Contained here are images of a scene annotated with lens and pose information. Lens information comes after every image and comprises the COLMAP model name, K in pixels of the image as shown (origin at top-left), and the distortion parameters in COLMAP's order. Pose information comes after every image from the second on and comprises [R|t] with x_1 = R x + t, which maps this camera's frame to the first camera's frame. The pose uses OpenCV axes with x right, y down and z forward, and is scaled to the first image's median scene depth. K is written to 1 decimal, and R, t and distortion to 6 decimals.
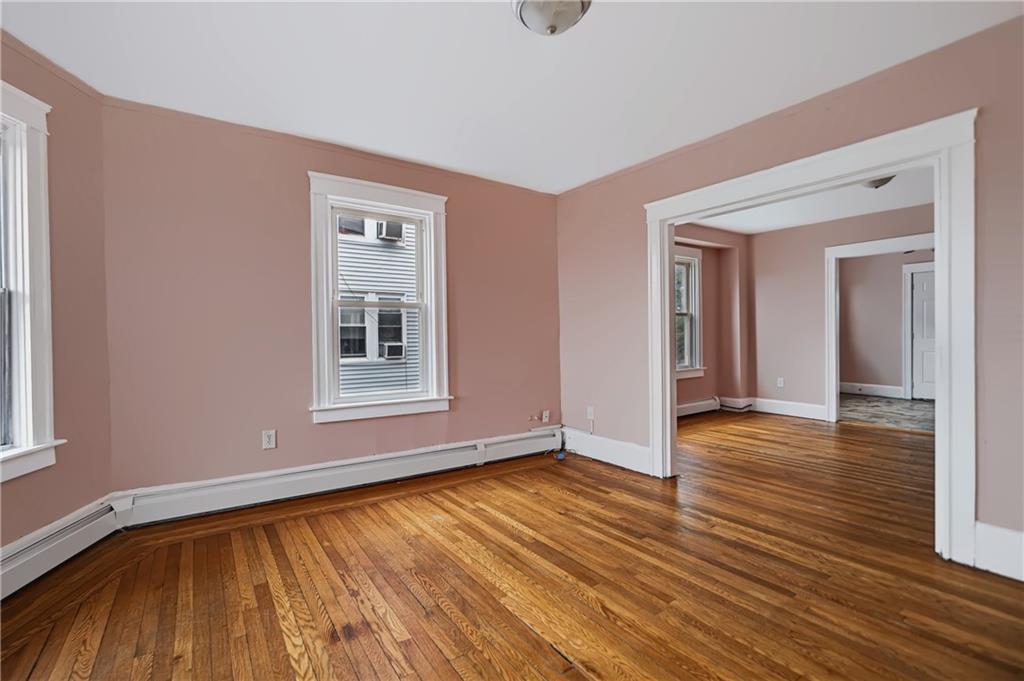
lens RADIAL K [[466.2, 0, 512.0], [0, 466.2, 340.5], [0, 0, 1]] dist [-0.000694, 0.000018]
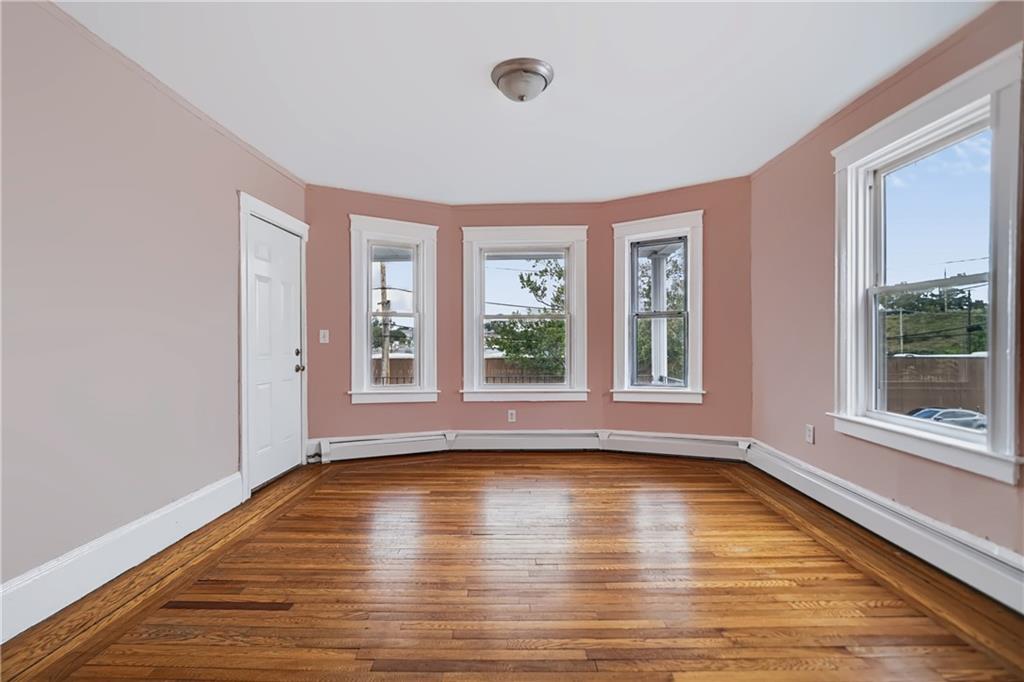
lens RADIAL K [[466.2, 0, 512.0], [0, 466.2, 341.0], [0, 0, 1]] dist [-0.000694, 0.000018]
pose [[-0.590344, 0.017464, -0.806963, 0.749906], [0.006623, 0.999837, 0.016793, -0.021184], [0.807125, 0.004569, -0.590364, 1.130638]]
